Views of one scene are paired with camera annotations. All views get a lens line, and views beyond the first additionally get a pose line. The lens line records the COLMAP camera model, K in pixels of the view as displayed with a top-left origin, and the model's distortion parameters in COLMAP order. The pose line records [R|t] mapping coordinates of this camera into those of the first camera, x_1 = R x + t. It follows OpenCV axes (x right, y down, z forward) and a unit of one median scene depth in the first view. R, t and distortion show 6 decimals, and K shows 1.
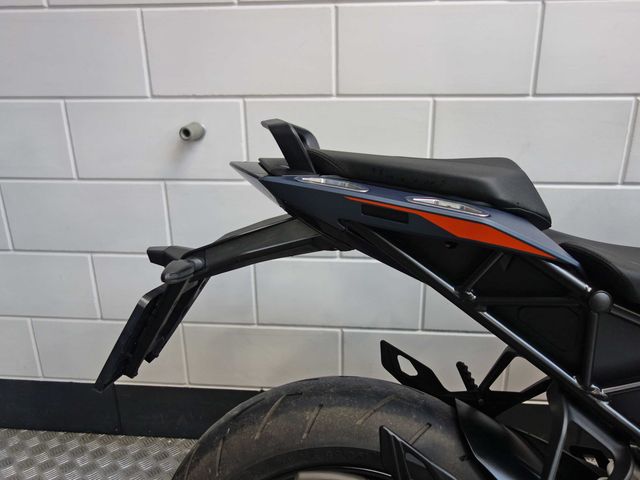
lens RADIAL K [[590.3, 0, 320.0], [0, 590.3, 240.0], [0, 0, 1]] dist [0.002781, -0.005066]
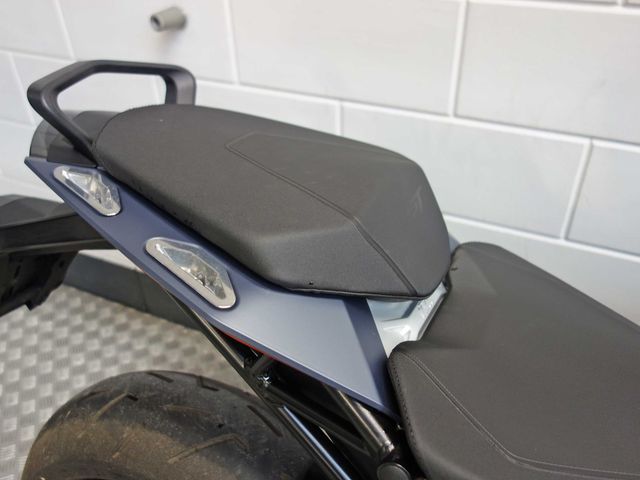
lens RADIAL K [[590.3, 0, 320.0], [0, 590.3, 240.0], [0, 0, 1]] dist [0.002781, -0.005066]
pose [[0.934297, 0.189698, -0.301835, 0.429782], [-0.096313, 0.949501, 0.298617, -0.237691], [0.343239, -0.249927, 0.905386, 0.385951]]
